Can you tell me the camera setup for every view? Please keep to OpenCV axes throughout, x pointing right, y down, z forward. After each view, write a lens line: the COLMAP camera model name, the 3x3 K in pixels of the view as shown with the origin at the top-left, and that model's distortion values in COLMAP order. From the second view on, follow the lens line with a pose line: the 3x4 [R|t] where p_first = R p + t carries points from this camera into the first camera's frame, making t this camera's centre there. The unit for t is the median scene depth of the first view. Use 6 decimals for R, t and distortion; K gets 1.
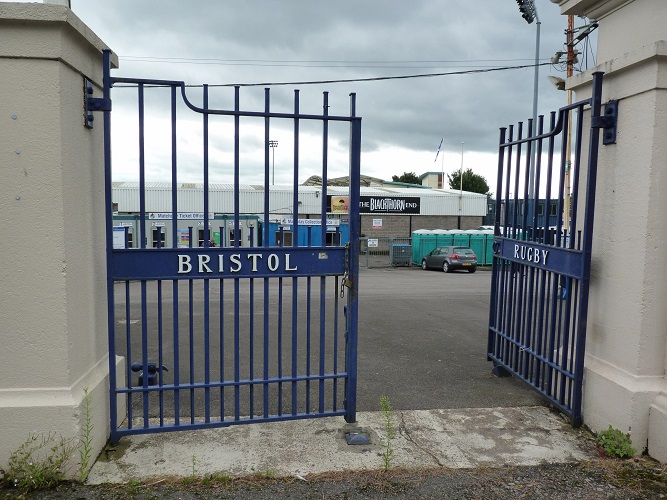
lens RADIAL K [[536.8, 0, 330.8], [0, 536.8, 250.8], [0, 0, 1]] dist [-0.035716, 0.029043]
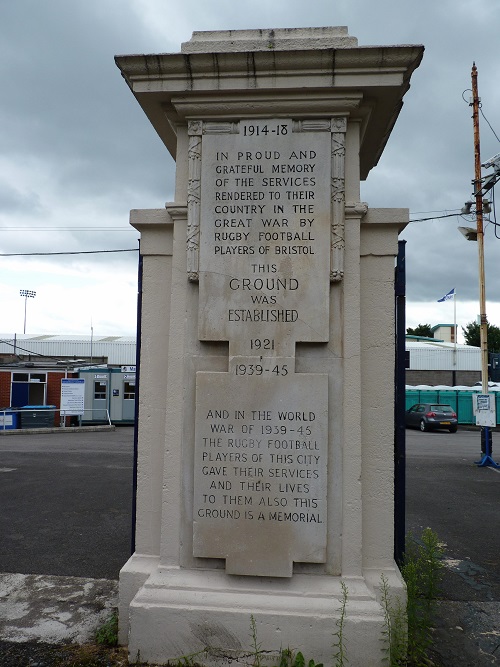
lens RADIAL K [[536.8, 0, 247.3], [0, 536.8, 329.0], [0, 0, 1]] dist [-0.035716, 0.029043]
pose [[0.979381, -0.007780, -0.201870, 0.229248], [-0.020154, 0.990511, -0.135948, -0.008260], [0.201012, 0.137214, 0.969931, 0.017592]]
